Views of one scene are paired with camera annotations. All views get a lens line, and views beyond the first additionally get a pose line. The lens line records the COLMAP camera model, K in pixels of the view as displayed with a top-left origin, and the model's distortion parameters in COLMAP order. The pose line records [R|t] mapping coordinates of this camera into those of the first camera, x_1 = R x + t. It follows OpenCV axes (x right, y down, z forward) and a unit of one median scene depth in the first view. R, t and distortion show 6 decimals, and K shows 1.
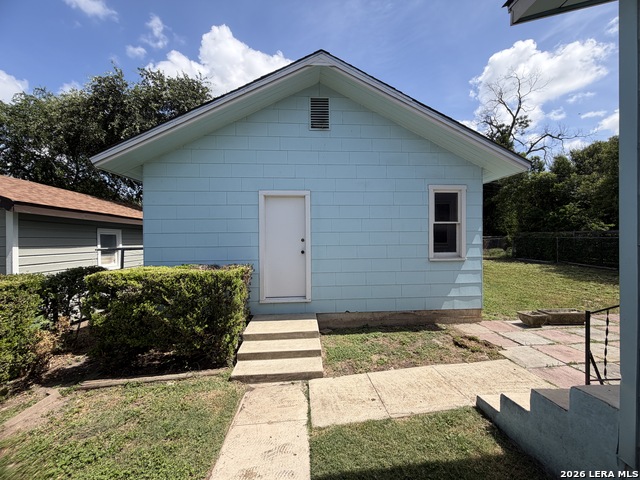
lens RADIAL K [[258.7, 0, 318.4], [0, 258.7, 240.7], [0, 0, 1]] dist [0.003358, 0.000798]
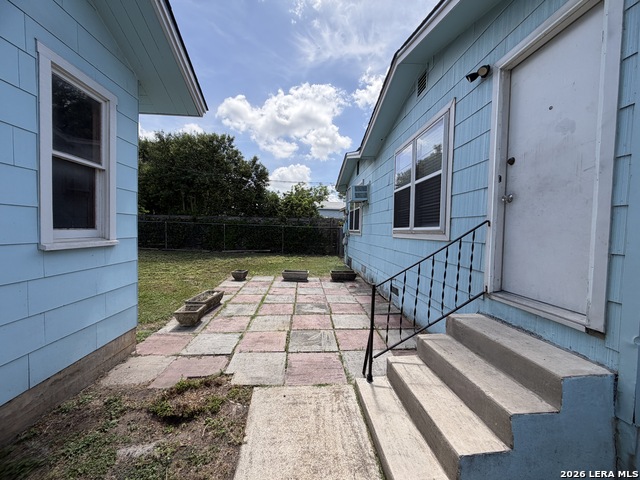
lens RADIAL K [[258.7, 0, 318.4], [0, 258.7, 237.6], [0, 0, 1]] dist [0.003358, 0.000798]
pose [[0.015244, -0.028408, 0.999480, 0.065418], [-0.015152, 0.999475, 0.028639, 0.042809], [-0.999769, -0.015580, 0.014806, 0.623456]]
